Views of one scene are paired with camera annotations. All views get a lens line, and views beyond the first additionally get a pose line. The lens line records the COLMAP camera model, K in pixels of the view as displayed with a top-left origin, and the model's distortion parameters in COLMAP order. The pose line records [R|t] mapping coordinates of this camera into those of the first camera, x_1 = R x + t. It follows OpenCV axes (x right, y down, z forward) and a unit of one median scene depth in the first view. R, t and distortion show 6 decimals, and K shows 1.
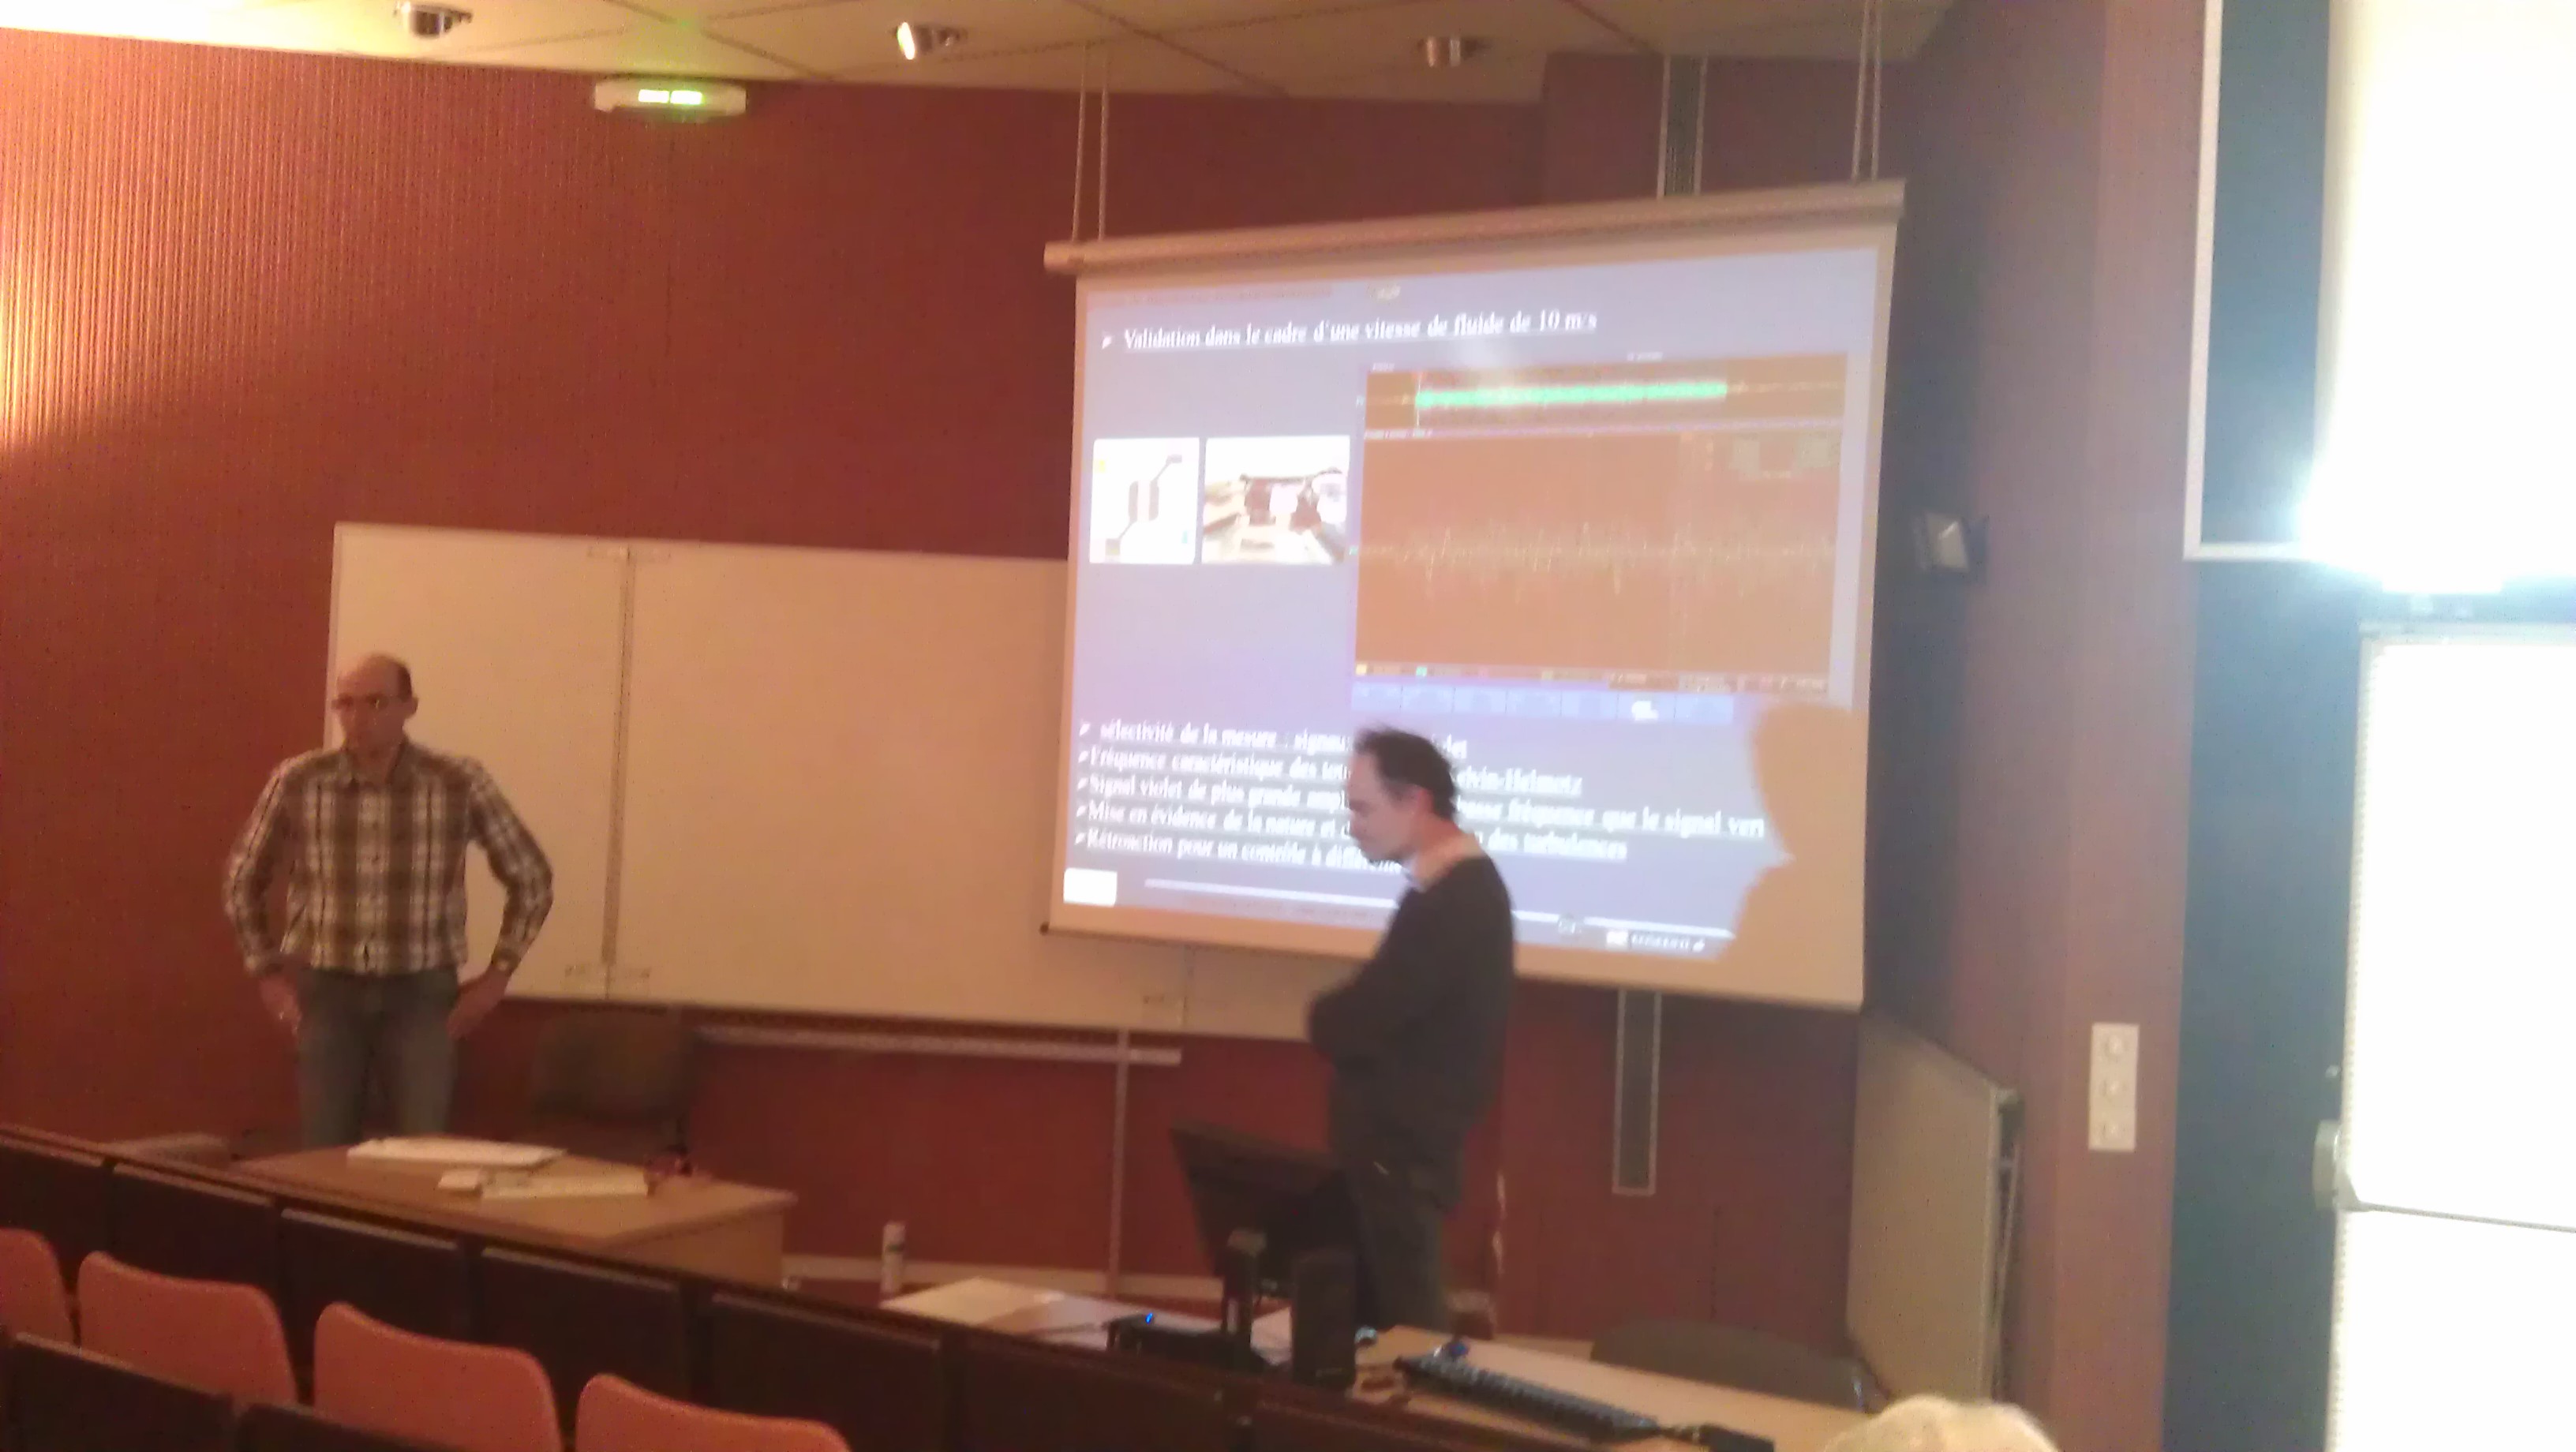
lens RADIAL K [[2471.8, 0, 1284.1], [0, 2471.8, 746.1], [0, 0, 1]] dist [-0.015473, 0.000000]
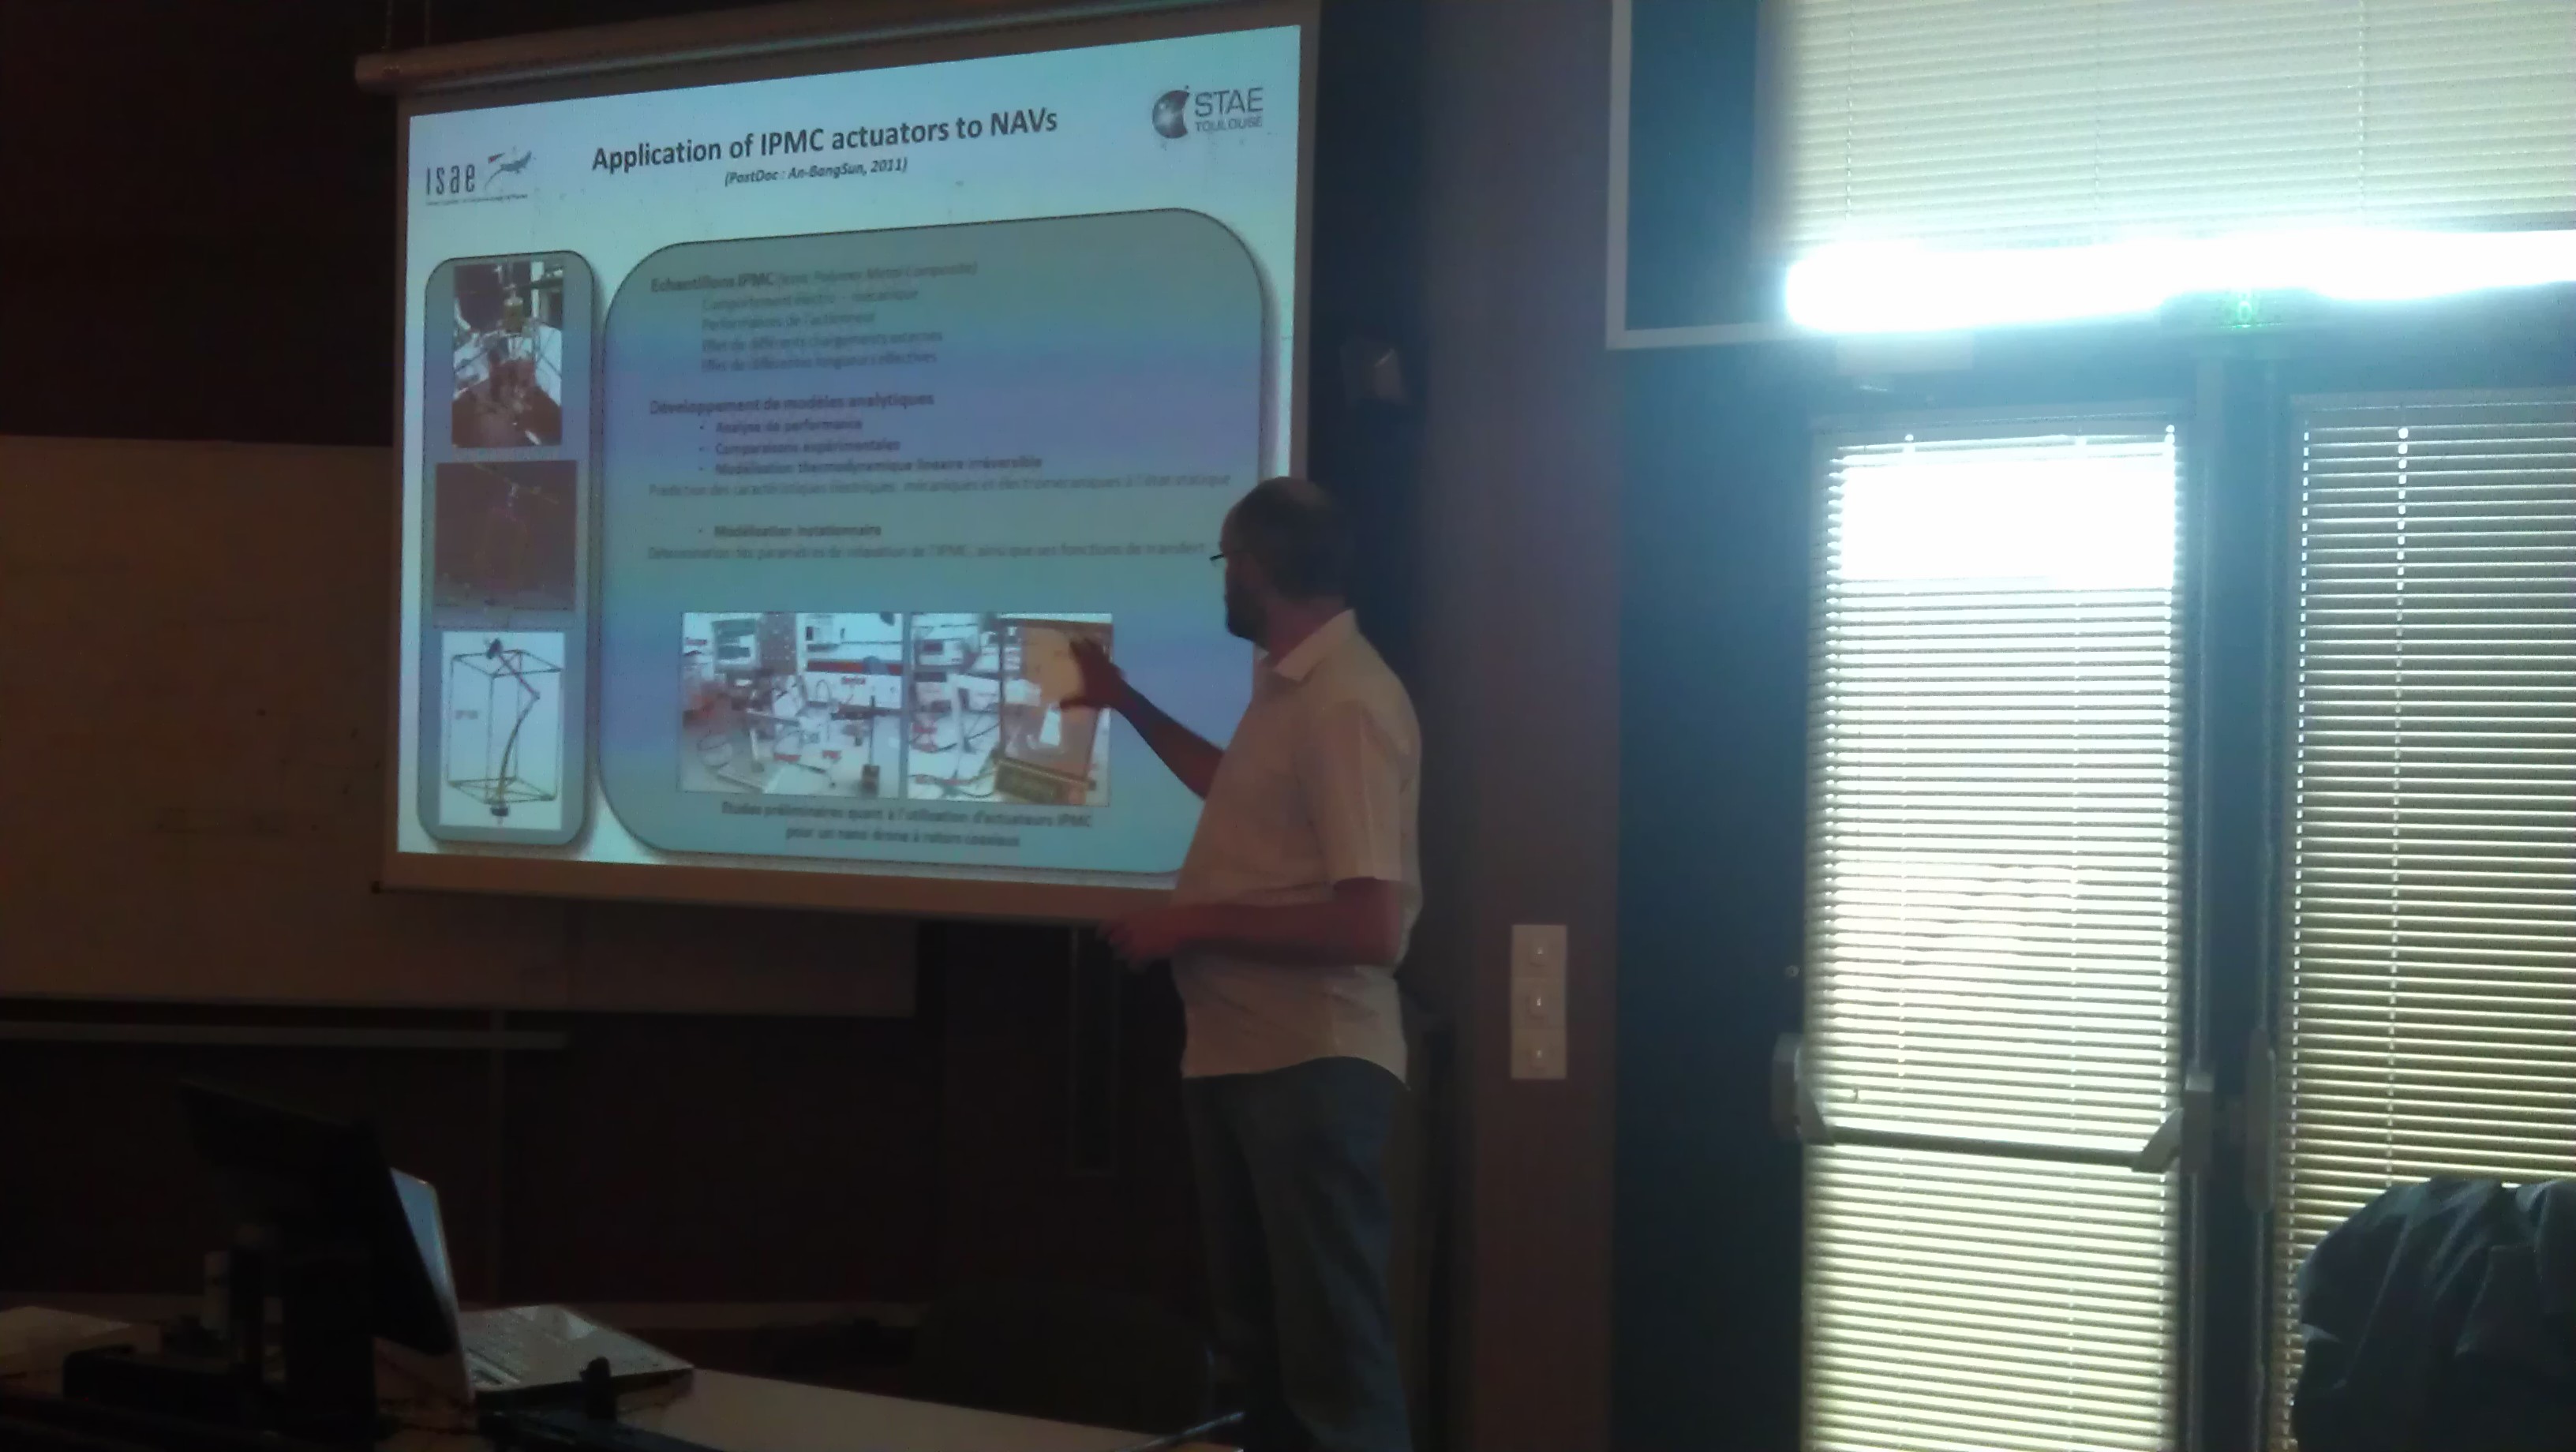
lens RADIAL K [[2471.8, 0, 1318.6], [0, 2471.8, 769.0], [0, 0, 1]] dist [-0.015473, 0.000000]
pose [[0.991362, -0.026433, 0.128462, 0.131346], [0.025764, 0.999644, 0.006863, 0.043599], [-0.128598, -0.003494, 0.991691, 0.166592]]
